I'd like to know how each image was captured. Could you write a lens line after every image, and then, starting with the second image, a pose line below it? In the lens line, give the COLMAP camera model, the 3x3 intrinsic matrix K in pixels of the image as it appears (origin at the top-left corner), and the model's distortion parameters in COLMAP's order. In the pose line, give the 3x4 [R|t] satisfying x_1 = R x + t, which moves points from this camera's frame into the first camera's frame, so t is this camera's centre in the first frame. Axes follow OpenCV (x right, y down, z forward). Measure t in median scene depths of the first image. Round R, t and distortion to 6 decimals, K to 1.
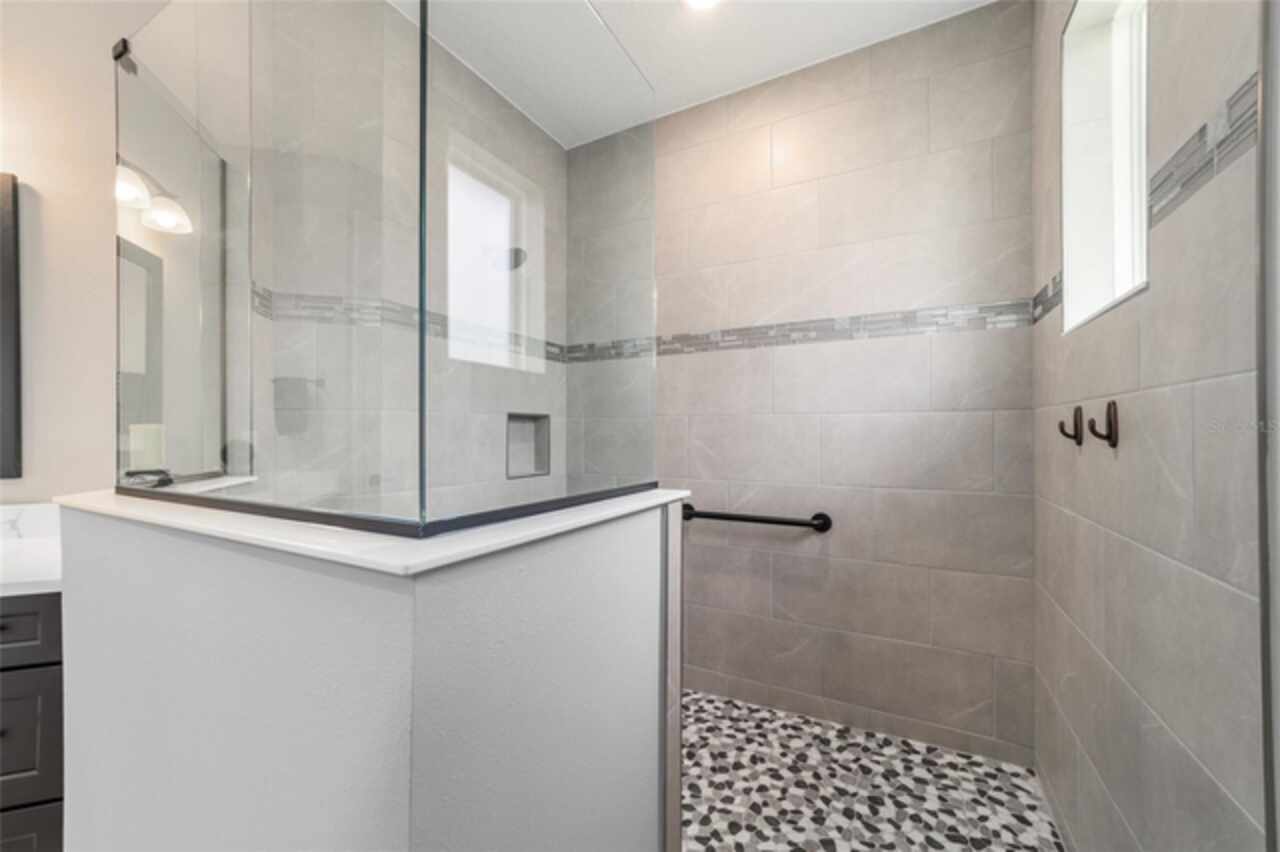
lens RADIAL K [[499.3, 0, 612.4], [0, 499.3, 432.6], [0, 0, 1]] dist [0.000308, 0.000611]
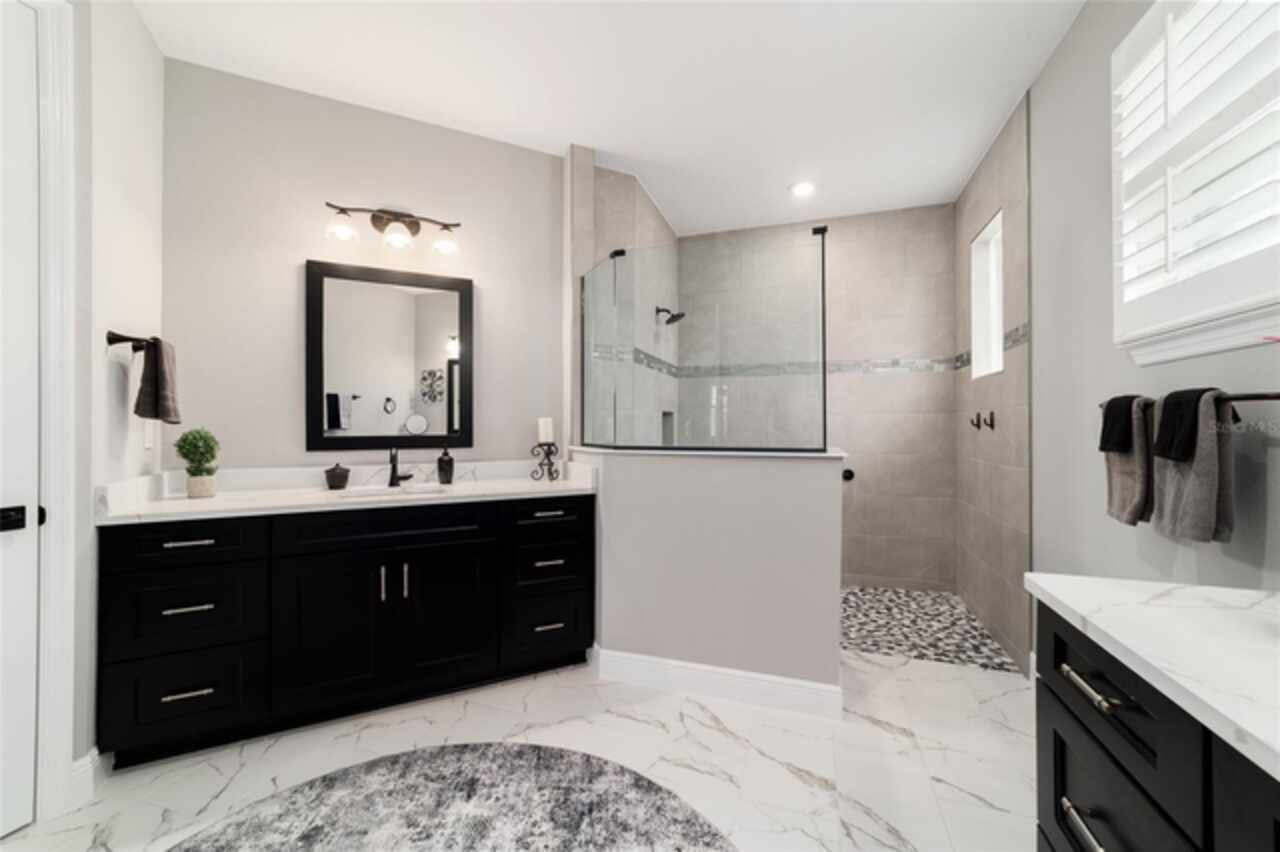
lens RADIAL K [[499.3, 0, 641.0], [0, 499.3, 425.4], [0, 0, 1]] dist [0.000308, 0.000611]
pose [[0.982141, 0.002137, 0.188132, -0.757111], [-0.001681, 0.999995, -0.002582, 0.011909], [-0.188137, 0.002220, 0.982140, -0.713467]]
